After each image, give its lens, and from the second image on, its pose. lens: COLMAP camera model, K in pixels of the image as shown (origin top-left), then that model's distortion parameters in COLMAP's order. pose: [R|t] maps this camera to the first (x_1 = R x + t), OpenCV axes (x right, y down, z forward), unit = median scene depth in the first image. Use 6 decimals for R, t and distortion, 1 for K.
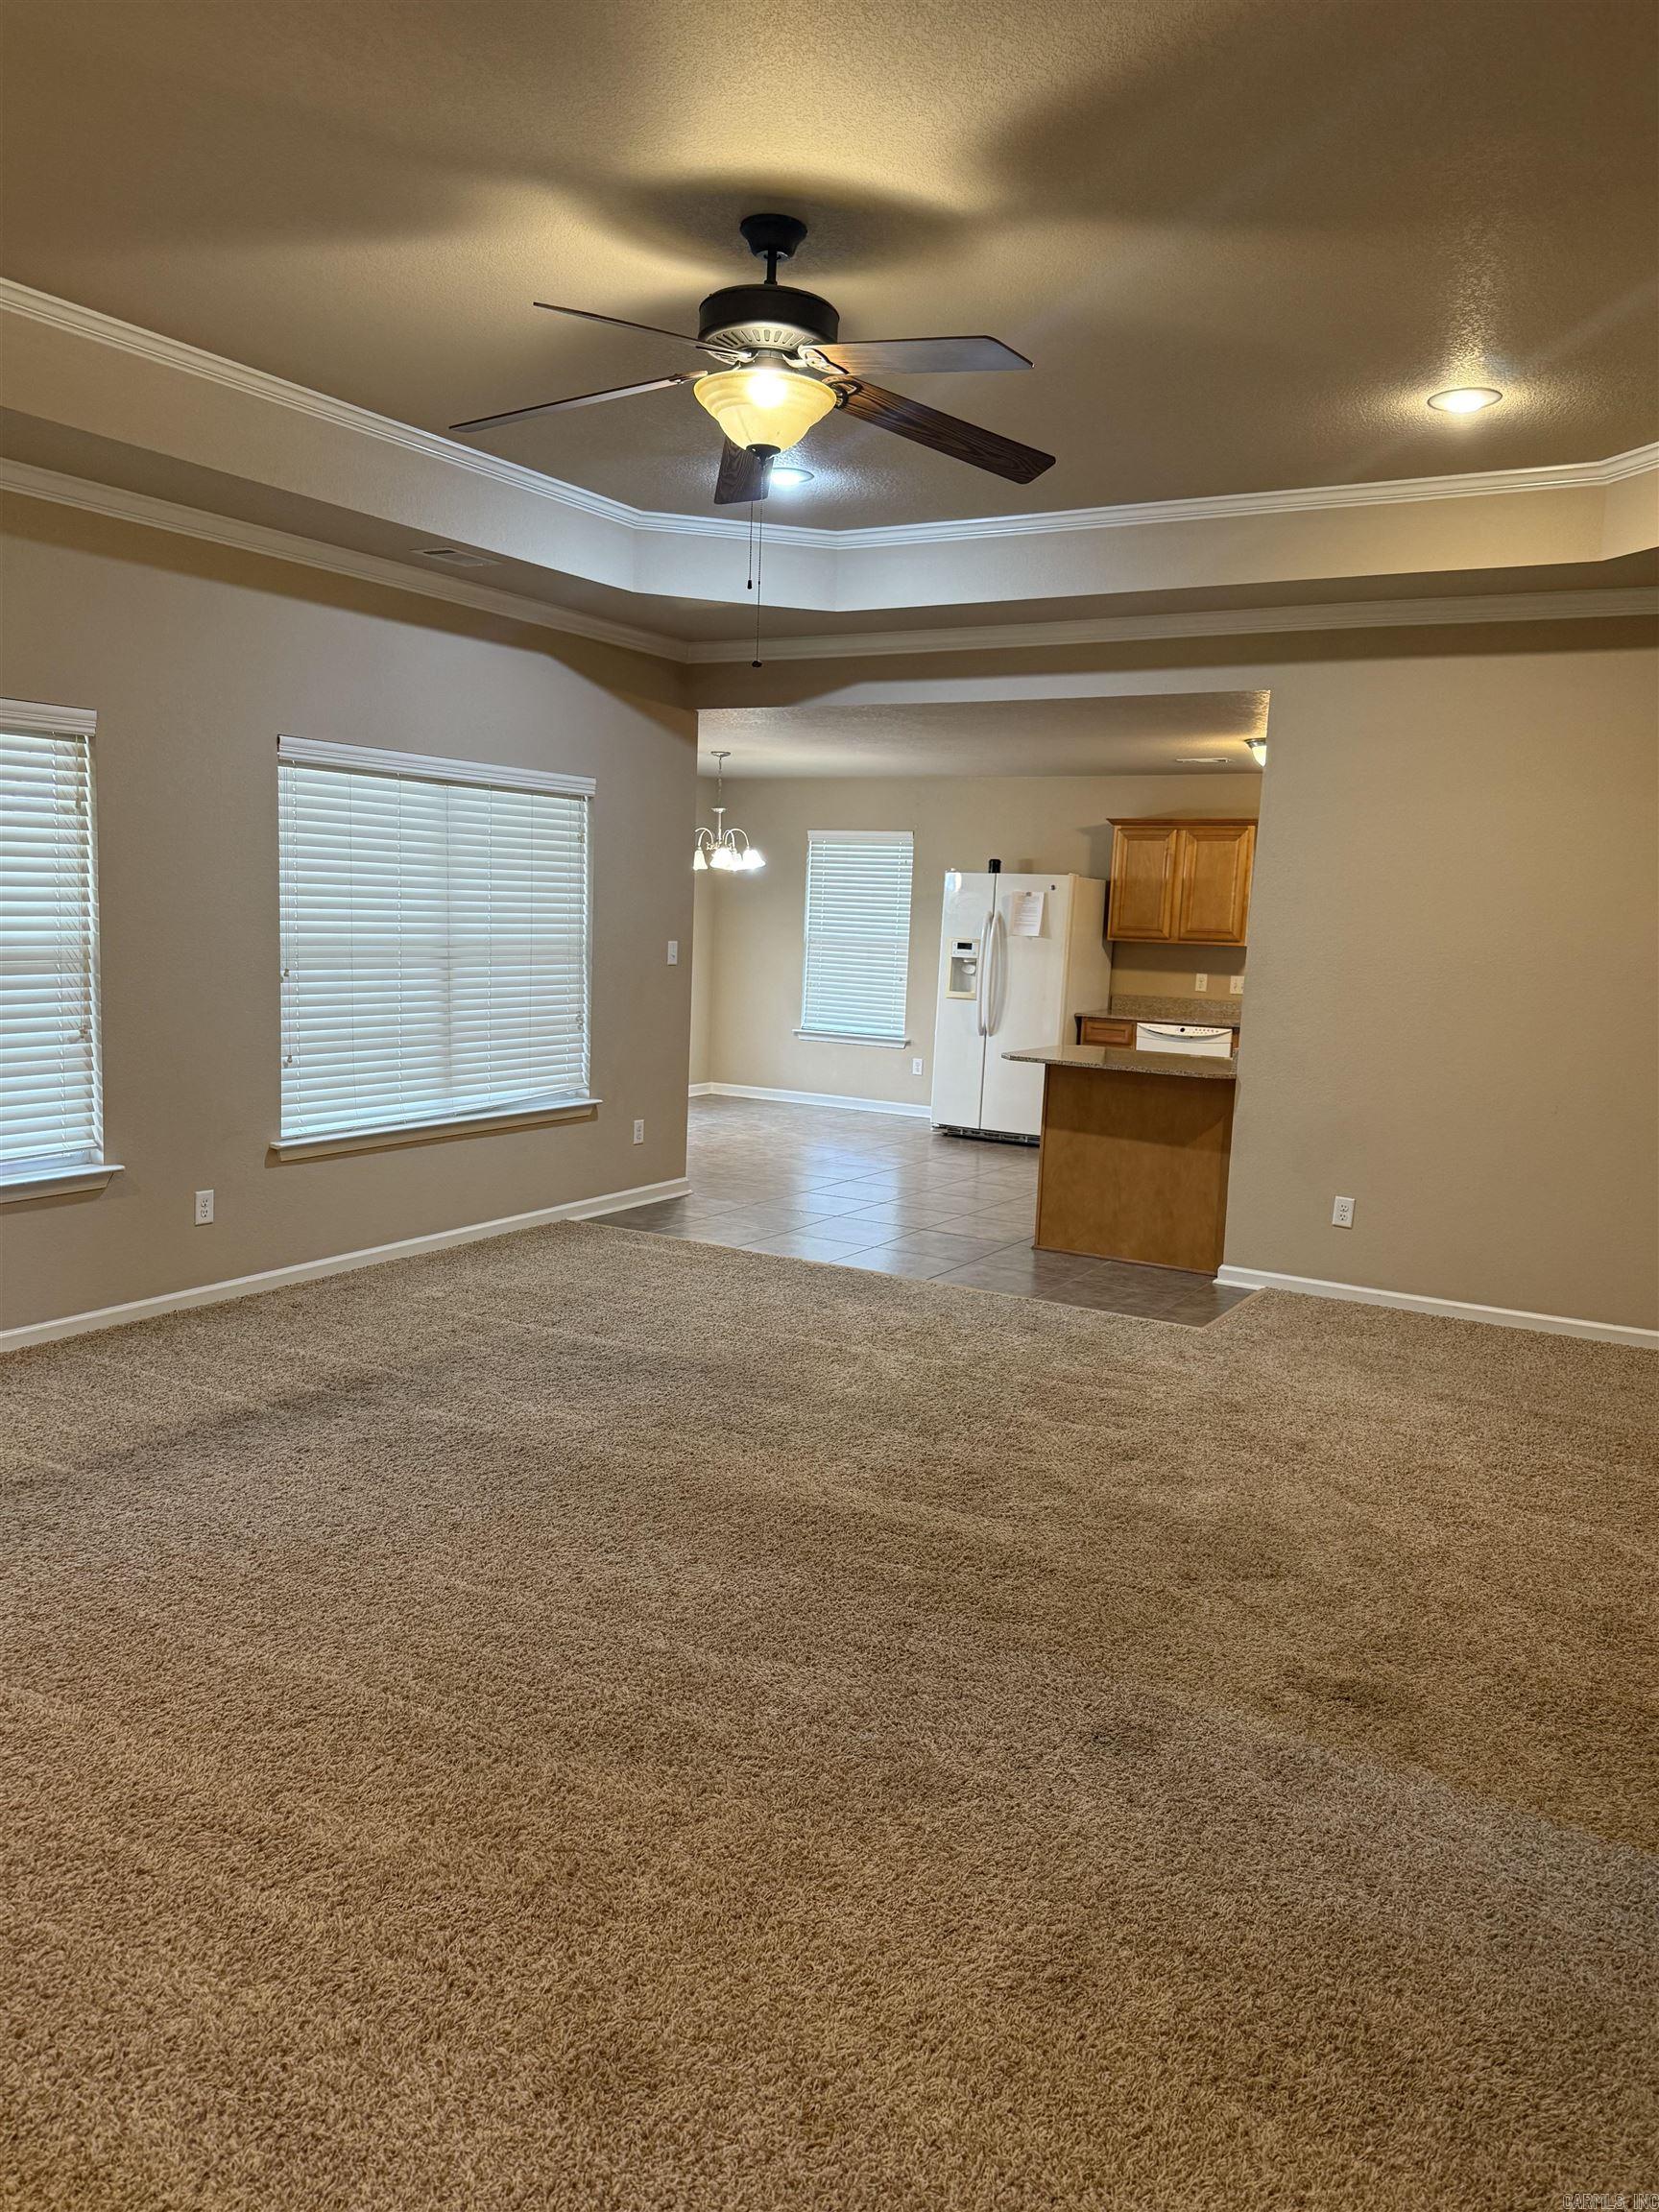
lens RADIAL K [[1631.2, 0, 829.5], [0, 1631.2, 1106.0], [0, 0, 1]] dist [0.103906, -0.148133]
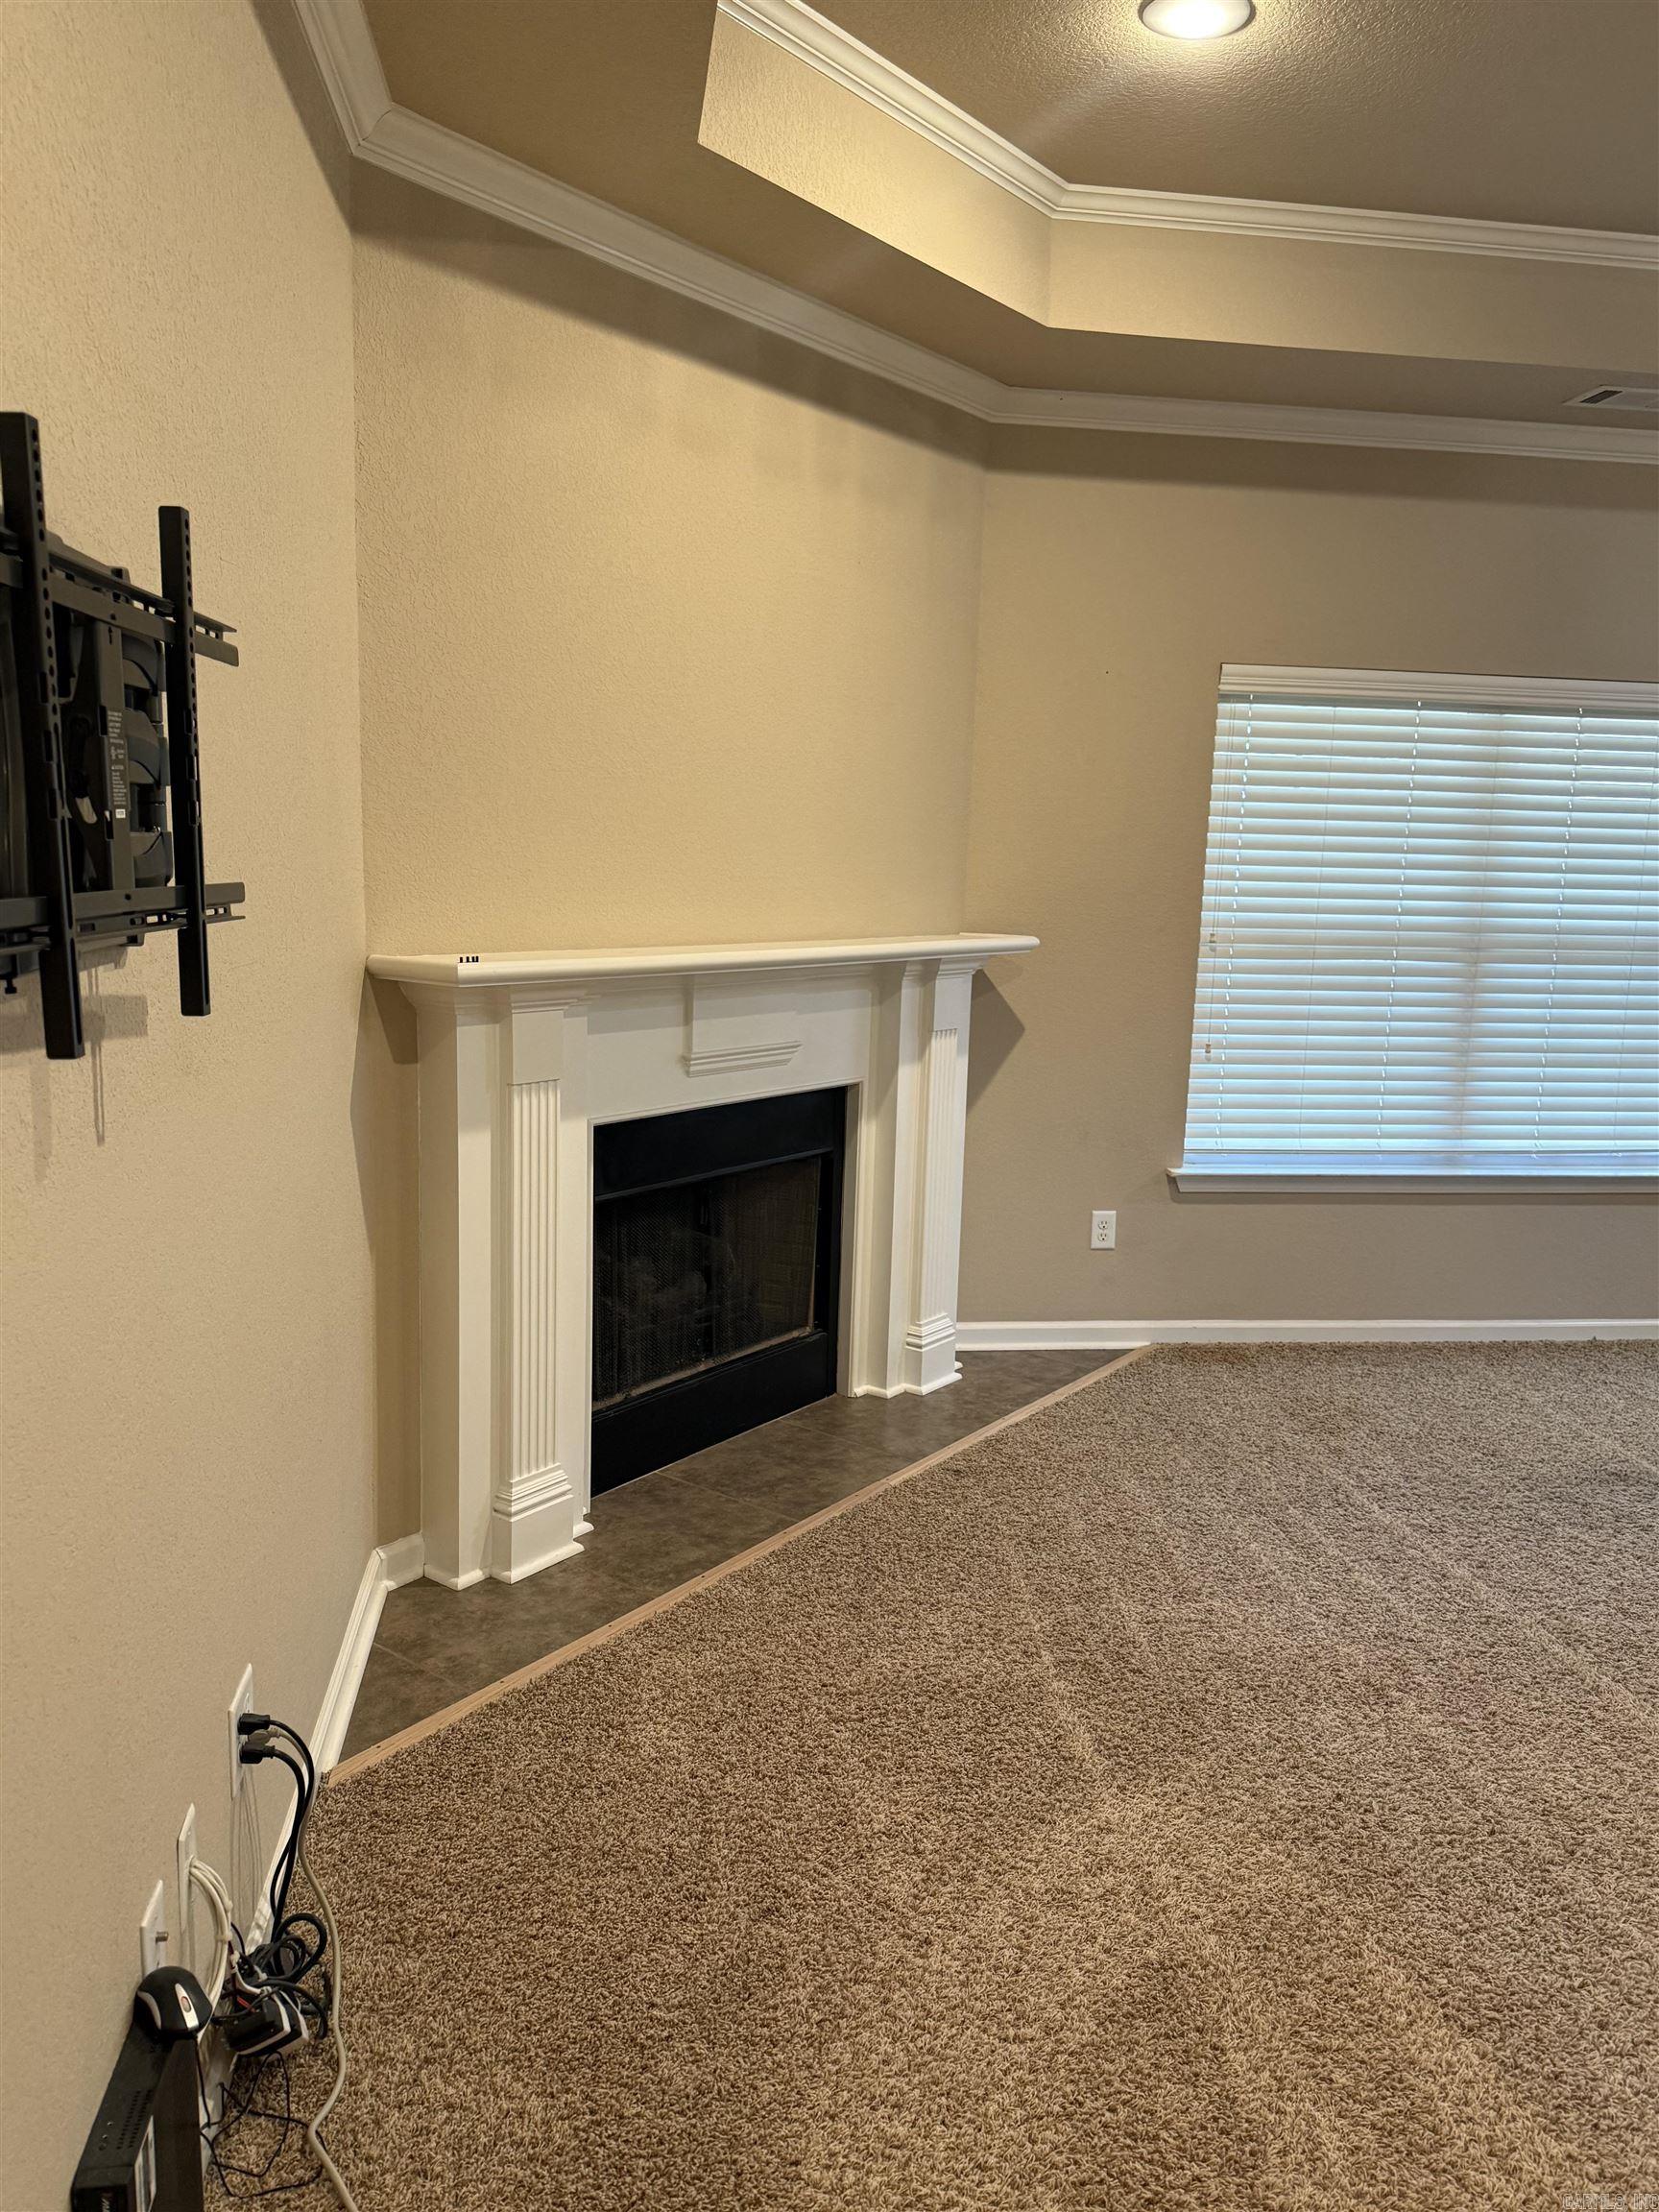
lens RADIAL K [[1644.9, 0, 1062.3], [0, 1644.9, 1042.4], [0, 0, 1]] dist [0.091119, -0.091161]
pose [[0.631384, 0.084333, -0.770871, 0.054003], [-0.112397, 0.993524, 0.016632, -0.009846], [0.767282, 0.076143, 0.636774, 0.094140]]
